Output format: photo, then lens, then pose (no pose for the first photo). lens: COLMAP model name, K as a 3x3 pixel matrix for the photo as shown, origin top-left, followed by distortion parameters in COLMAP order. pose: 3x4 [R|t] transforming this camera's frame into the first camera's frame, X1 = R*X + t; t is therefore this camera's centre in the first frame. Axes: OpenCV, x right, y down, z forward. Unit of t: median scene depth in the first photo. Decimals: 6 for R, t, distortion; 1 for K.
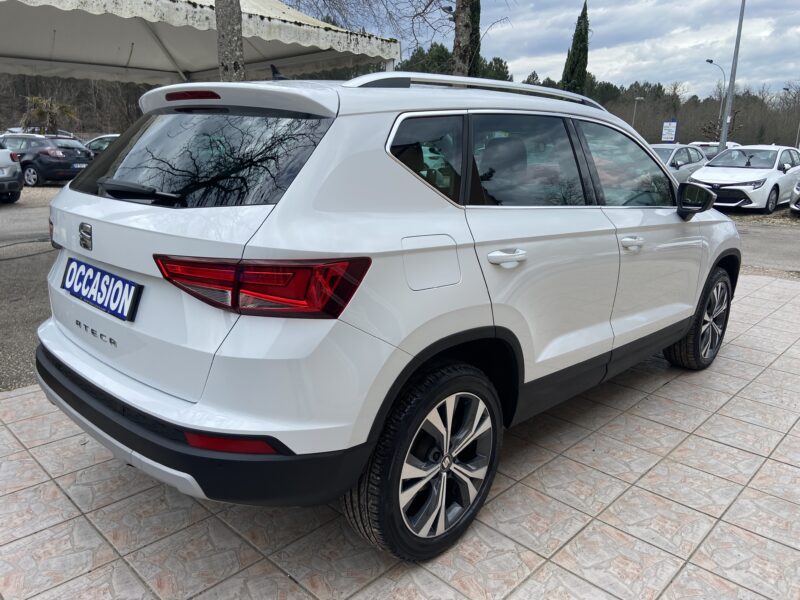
lens RADIAL K [[598.9, 0, 406.3], [0, 598.9, 301.2], [0, 0, 1]] dist [0.109238, -0.127101]
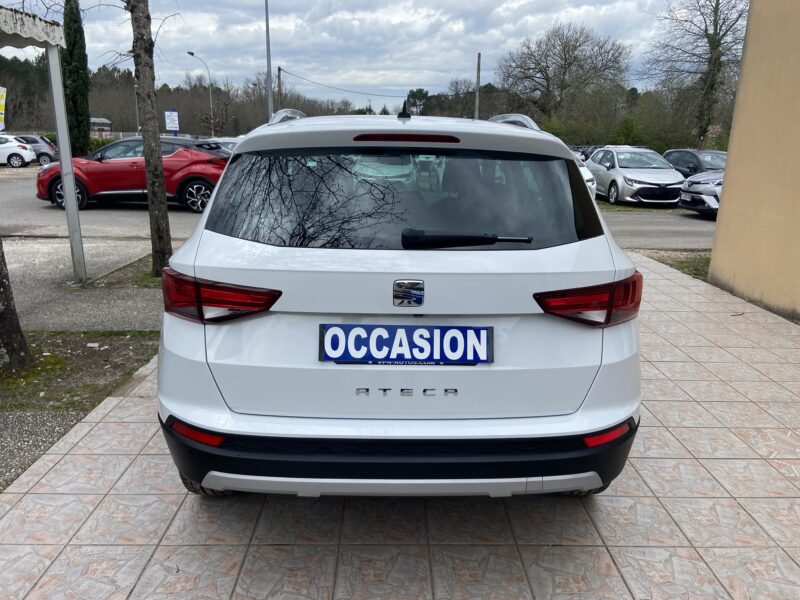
lens RADIAL K [[598.9, 0, 399.8], [0, 598.9, 302.7], [0, 0, 1]] dist [0.109238, -0.127101]
pose [[0.711645, -0.192431, 0.675672, -0.874171], [0.176736, 0.979862, 0.092918, -0.135098], [-0.679946, 0.053291, 0.731323, 0.246600]]
